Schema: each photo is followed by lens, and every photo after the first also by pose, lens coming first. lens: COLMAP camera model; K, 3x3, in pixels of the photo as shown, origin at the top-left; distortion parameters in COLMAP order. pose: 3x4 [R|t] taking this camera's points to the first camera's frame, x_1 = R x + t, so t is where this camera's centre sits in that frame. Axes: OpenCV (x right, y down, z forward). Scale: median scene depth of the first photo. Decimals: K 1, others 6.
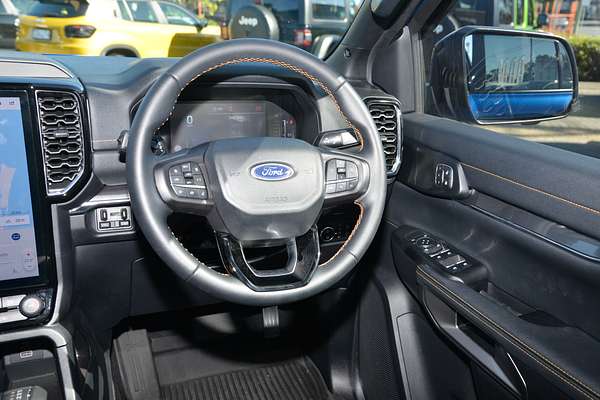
lens RADIAL K [[508.5, 0, 300.0], [0, 508.5, 200.0], [0, 0, 1]] dist [-0.003648, 0.009124]
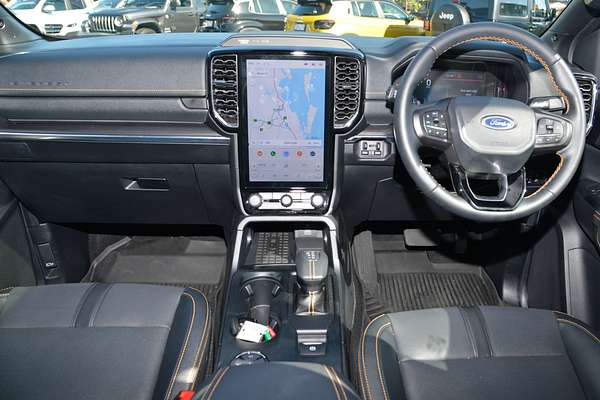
lens RADIAL K [[398.7, 0, 300.0], [0, 398.7, 200.0], [0, 0, 1]] dist [-0.157633, 0.052020]
pose [[0.929862, 0.122531, -0.346906, -0.156104], [-0.087512, 0.989511, 0.114934, 0.070951], [0.357350, -0.076514, 0.930831, -0.118587]]
